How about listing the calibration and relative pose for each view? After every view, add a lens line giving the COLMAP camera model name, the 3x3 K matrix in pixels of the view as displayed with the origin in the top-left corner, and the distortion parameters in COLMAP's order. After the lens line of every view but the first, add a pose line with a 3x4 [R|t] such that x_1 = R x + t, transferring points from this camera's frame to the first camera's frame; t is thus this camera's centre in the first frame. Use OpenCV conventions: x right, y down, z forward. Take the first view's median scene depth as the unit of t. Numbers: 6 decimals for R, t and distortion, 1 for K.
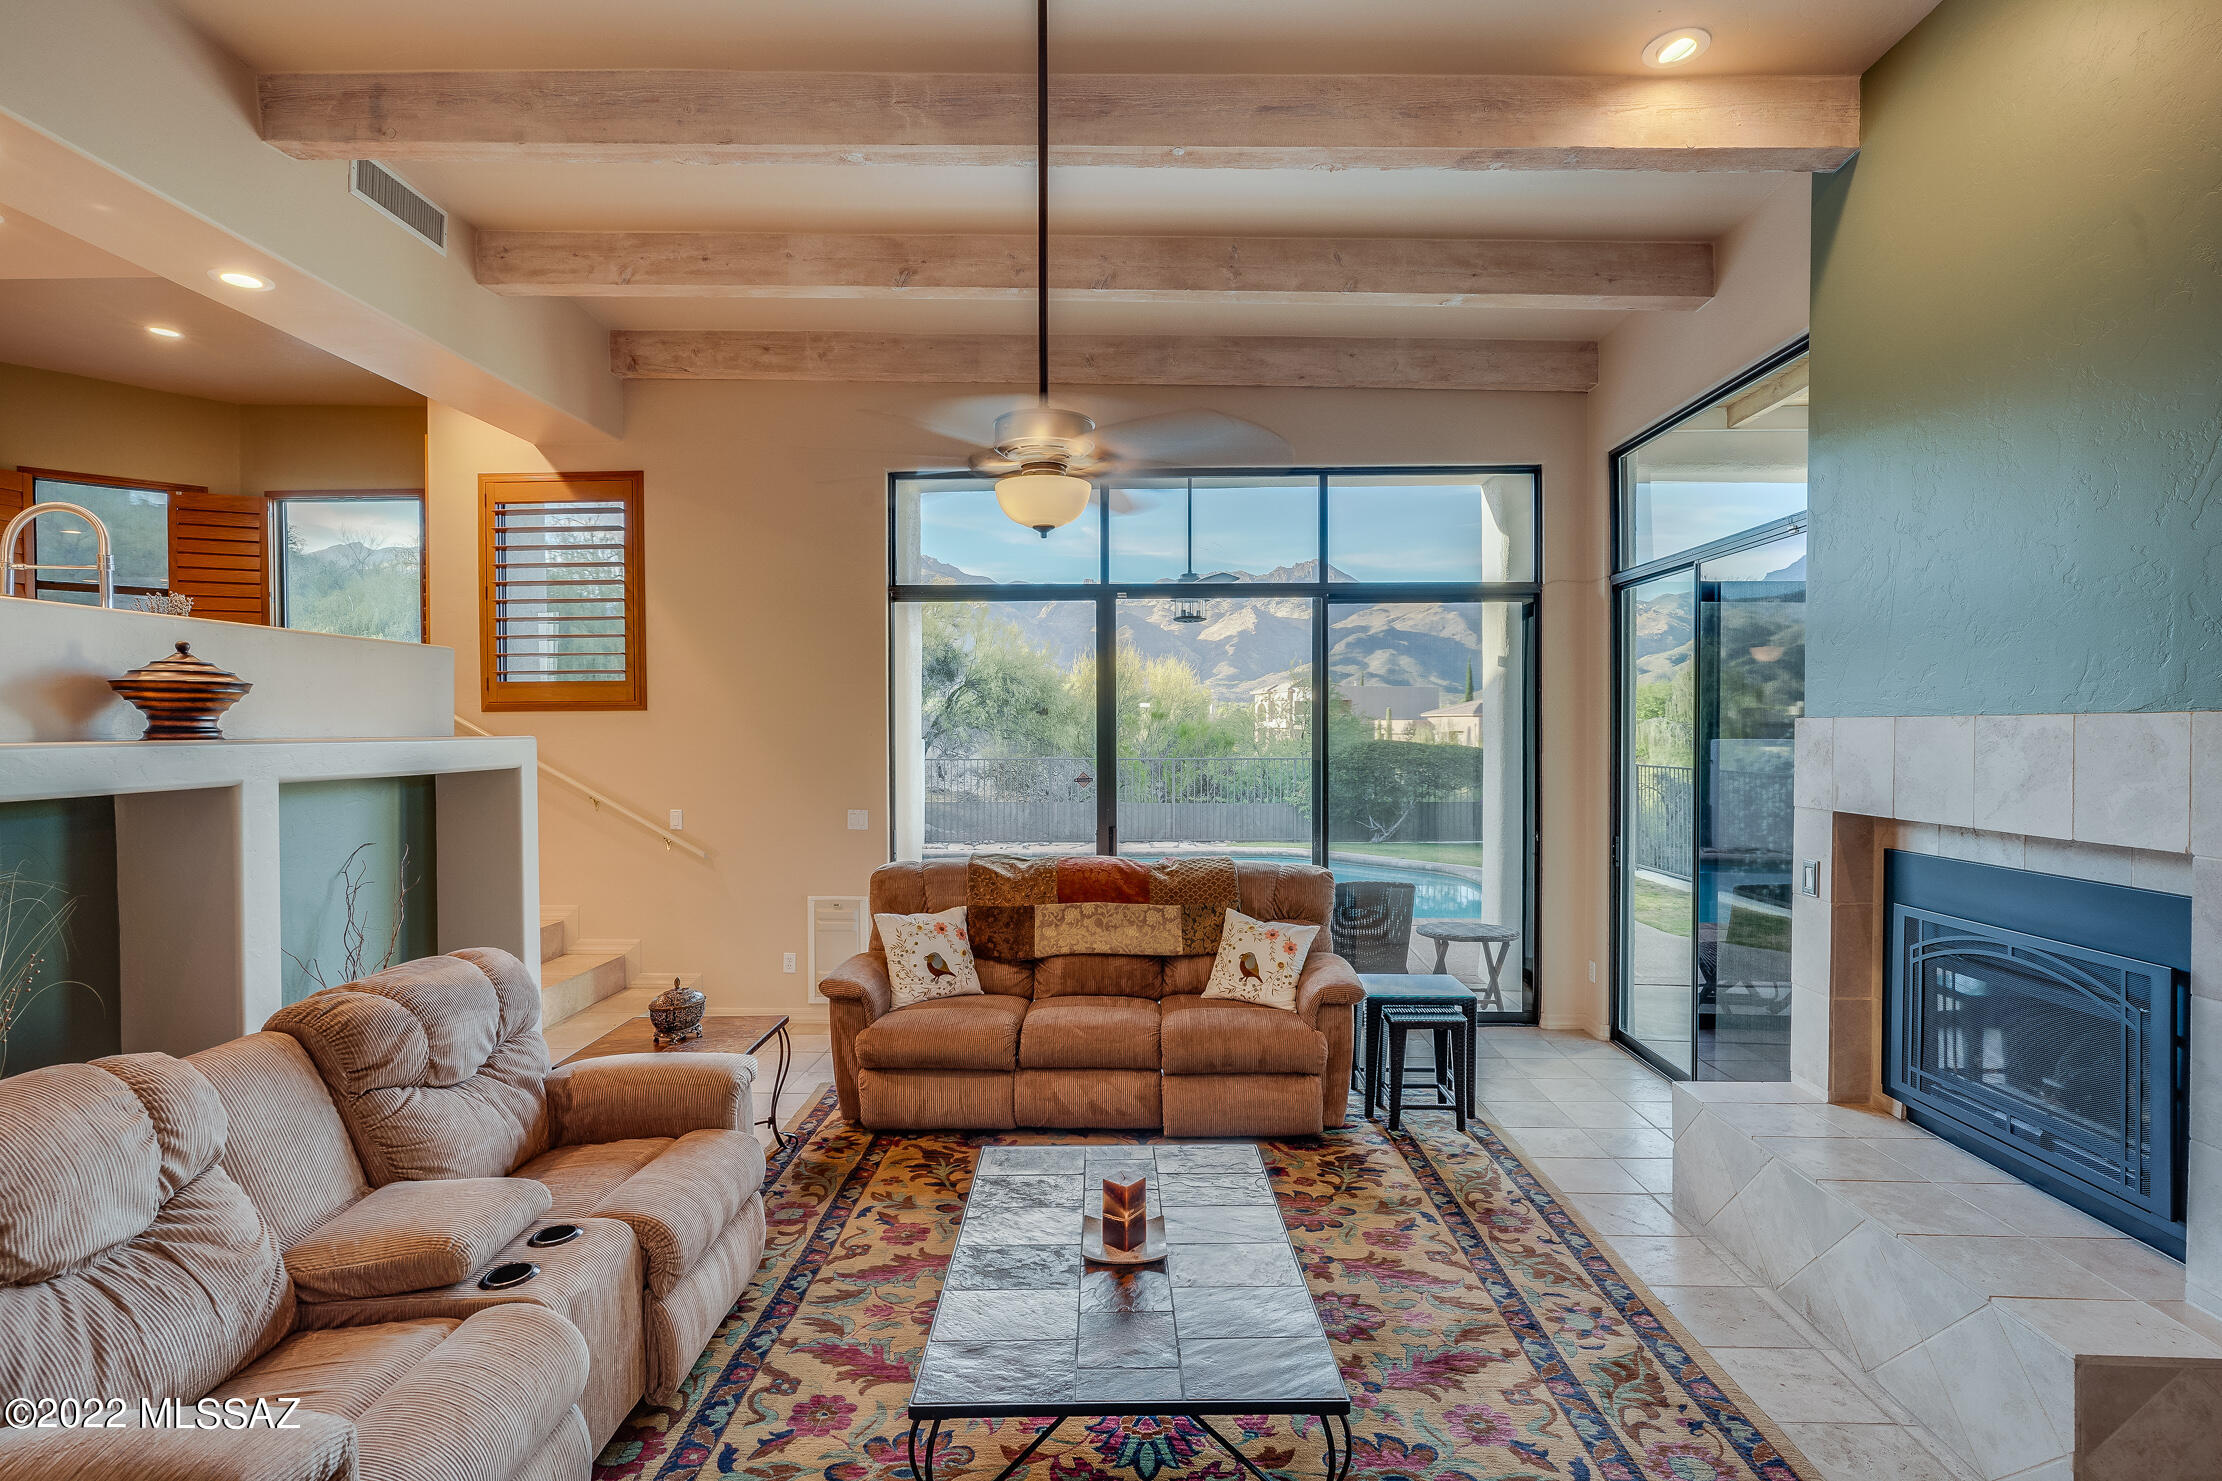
lens RADIAL K [[1059.9, 0, 1110.0], [0, 1059.9, 739.1], [0, 0, 1]] dist [-0.013246, 0.009721]
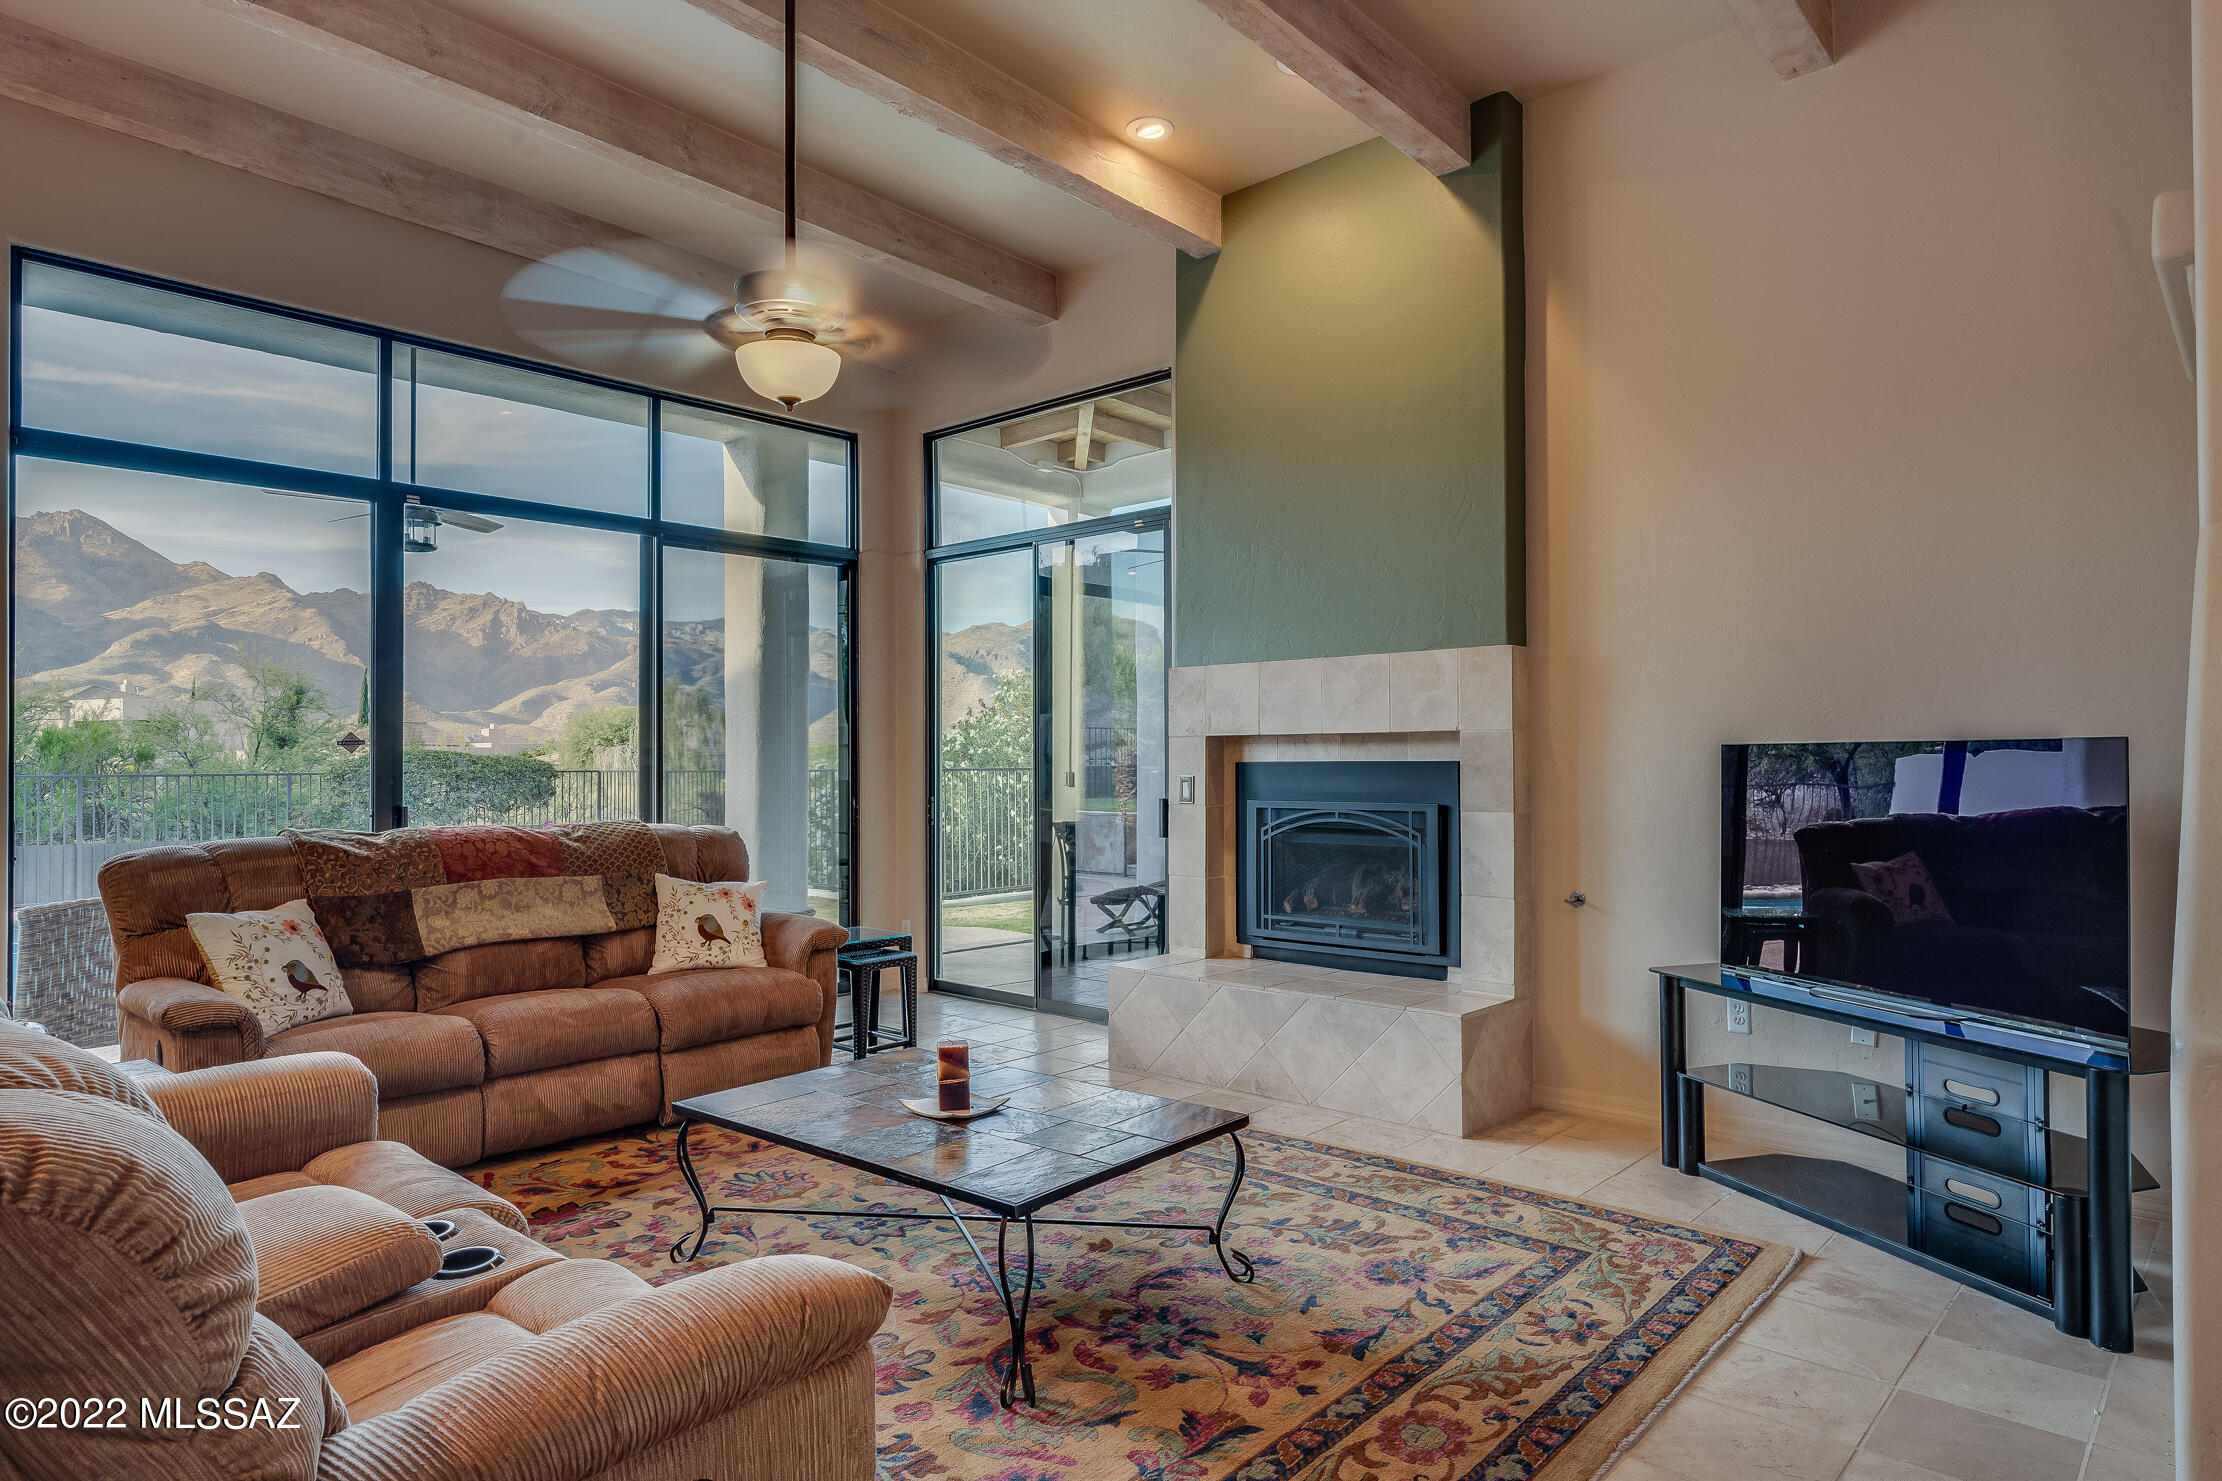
lens RADIAL K [[1295.8, 0, 1107.5], [0, 1295.8, 740.0], [0, 0, 1]] dist [-0.001824, 0.001940]
pose [[0.645926, 0.011980, 0.763306, -0.461661], [0.012056, 0.999592, -0.025891, 0.082492], [-0.763305, 0.025926, 0.645518, 0.032391]]
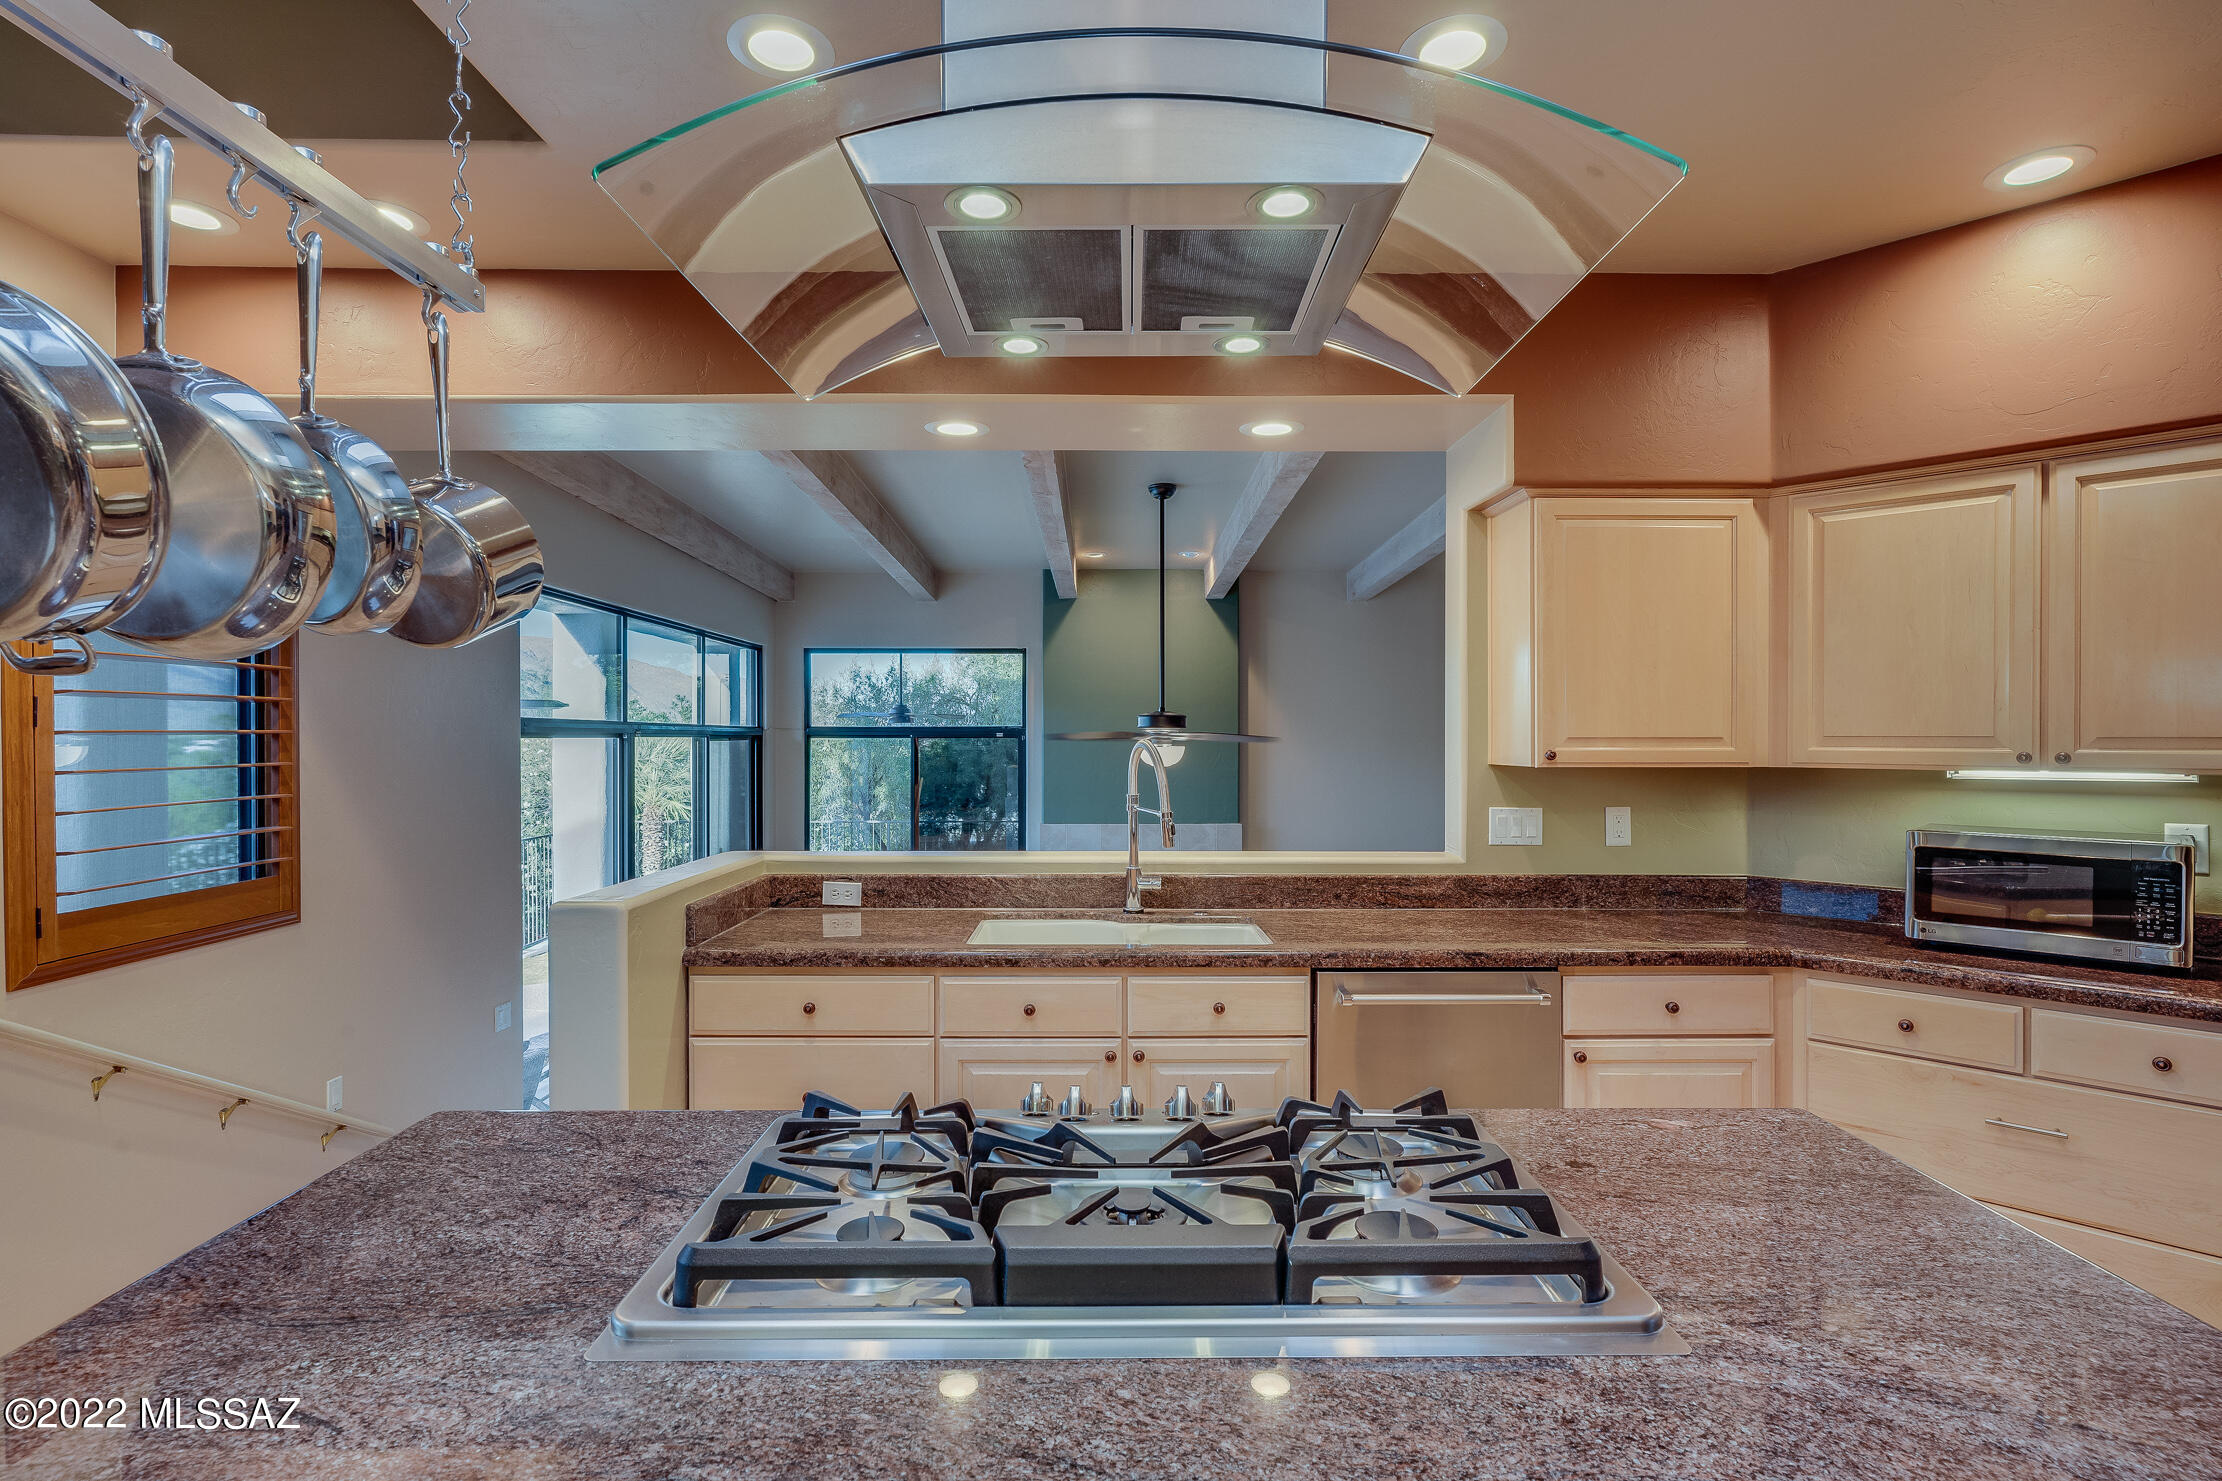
lens RADIAL K [[1084.1, 0, 1117.0], [0, 1084.1, 739.7], [0, 0, 1]] dist [0.001235, 0.000687]
pose [[-0.048158, 0.002601, 0.998836, -1.310177], [0.012792, 0.999916, -0.001987, -0.150938], [-0.998758, 0.012682, -0.048188, 0.723894]]
